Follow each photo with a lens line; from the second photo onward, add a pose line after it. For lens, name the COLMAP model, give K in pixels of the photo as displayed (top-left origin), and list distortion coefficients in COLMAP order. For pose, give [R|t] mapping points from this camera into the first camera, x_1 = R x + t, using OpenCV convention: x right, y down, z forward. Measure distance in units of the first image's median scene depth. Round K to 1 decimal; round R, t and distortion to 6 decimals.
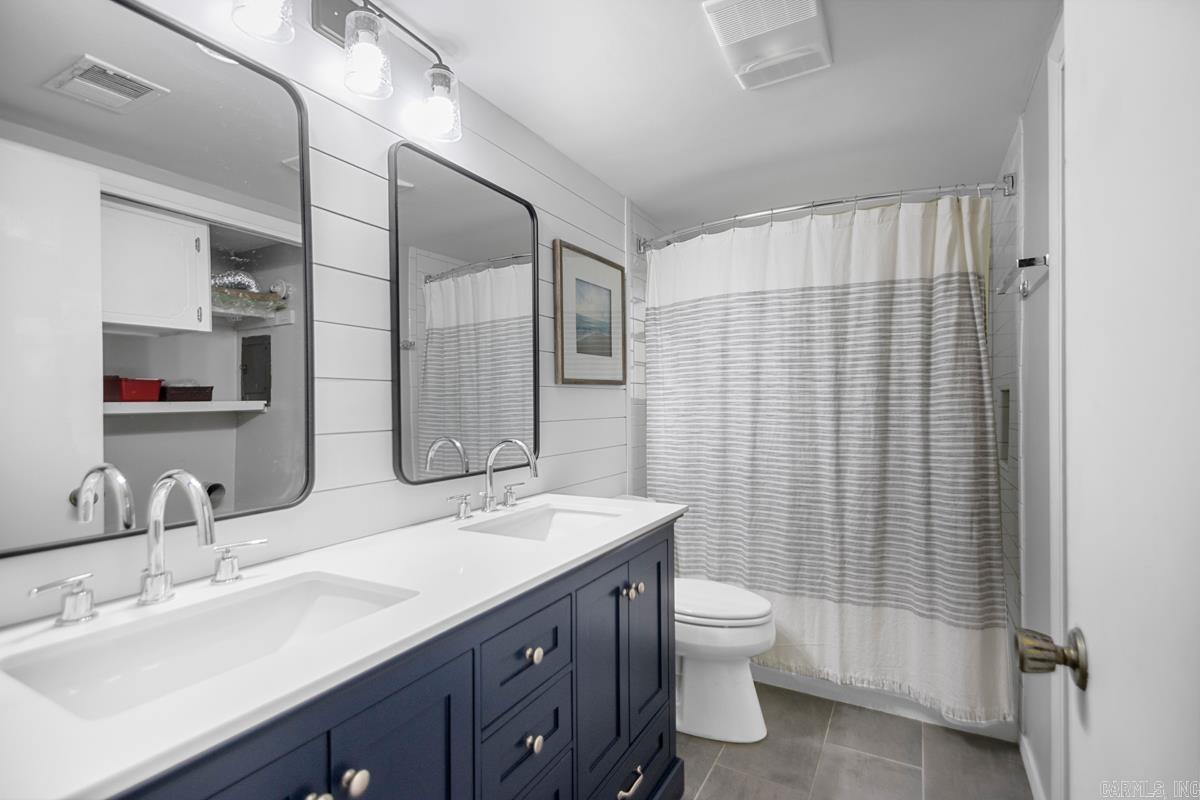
lens RADIAL K [[556.9, 0, 608.1], [0, 556.9, 402.7], [0, 0, 1]] dist [0.036943, -0.017700]
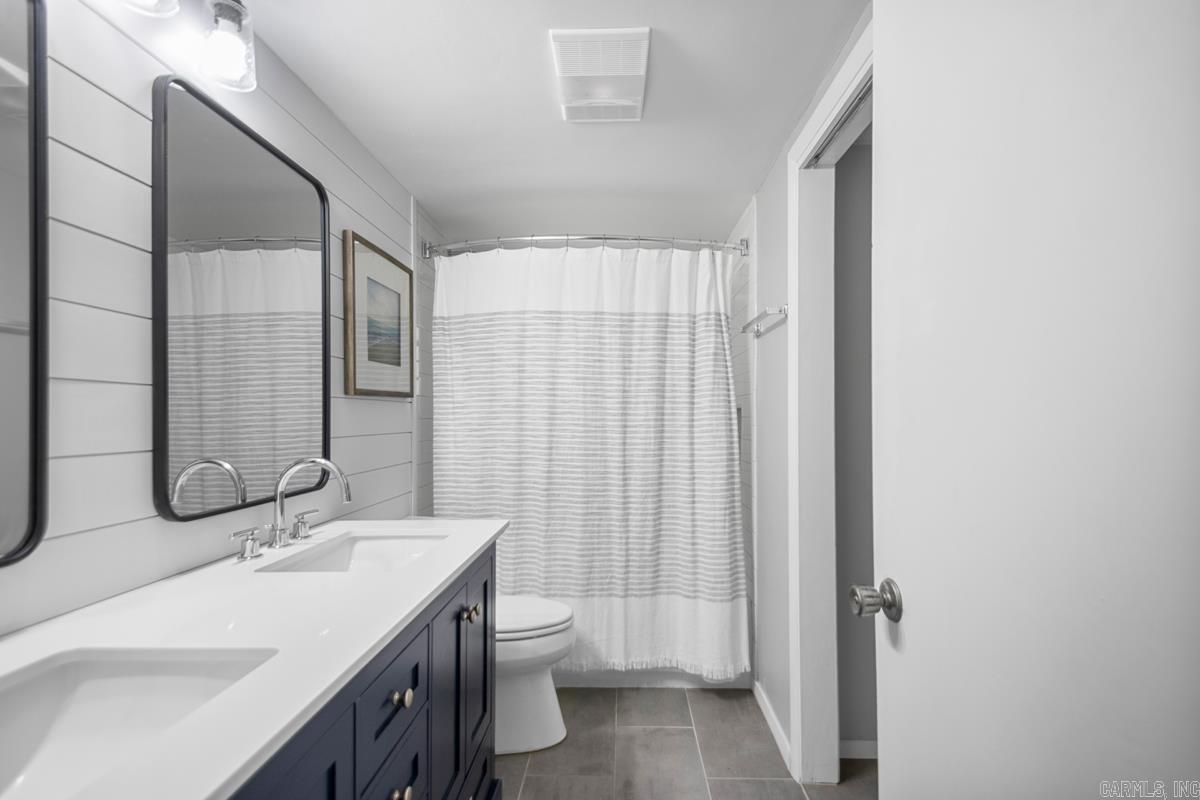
lens RADIAL K [[556.9, 0, 620.2], [0, 556.9, 411.3], [0, 0, 1]] dist [0.036943, -0.017700]
pose [[0.886099, 0.010761, 0.463371, -0.115261], [-0.005199, 0.999898, -0.013280, 0.001805], [-0.463467, 0.009358, 0.886065, 0.019779]]
